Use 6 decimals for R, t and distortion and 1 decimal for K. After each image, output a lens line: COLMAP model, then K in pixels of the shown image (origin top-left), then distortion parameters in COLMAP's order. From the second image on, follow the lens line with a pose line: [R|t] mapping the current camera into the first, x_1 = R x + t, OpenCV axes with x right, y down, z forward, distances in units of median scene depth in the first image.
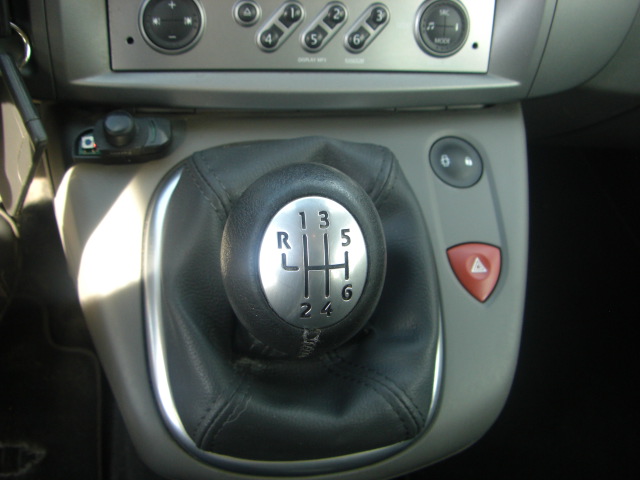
lens RADIAL K [[718.6, 0, 320.0], [0, 718.6, 240.0], [0, 0, 1]] dist [-0.149854, 0.030307]
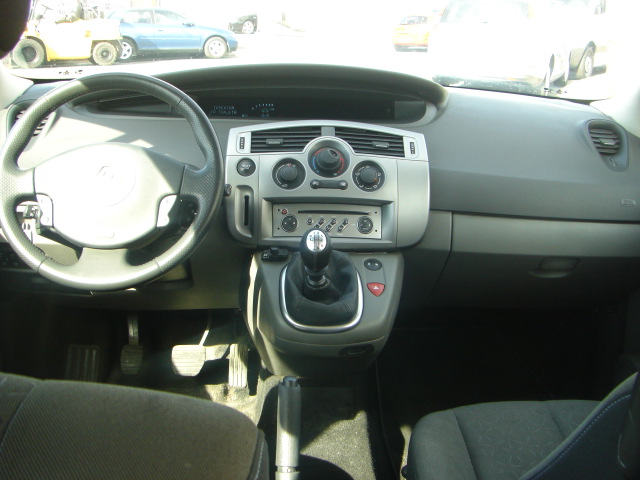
lens RADIAL K [[718.6, 0, 320.0], [0, 718.6, 240.0], [0, 0, 1]] dist [-0.149854, 0.030307]
pose [[0.991388, -0.040979, -0.124382, 0.411619], [-0.024204, 0.876082, -0.481554, 1.564466], [0.128702, 0.480417, 0.867546, -2.202147]]
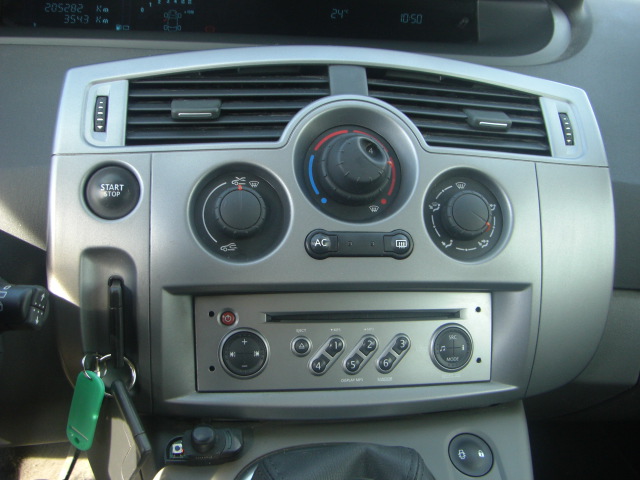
lens RADIAL K [[718.6, 0, 320.0], [0, 718.6, 240.0], [0, 0, 1]] dist [-0.149854, 0.030307]
pose [[0.999123, -0.032777, -0.026055, -0.027246], [0.021206, 0.932669, -0.360110, -0.025802], [0.036105, 0.359242, 0.932546, -0.300996]]
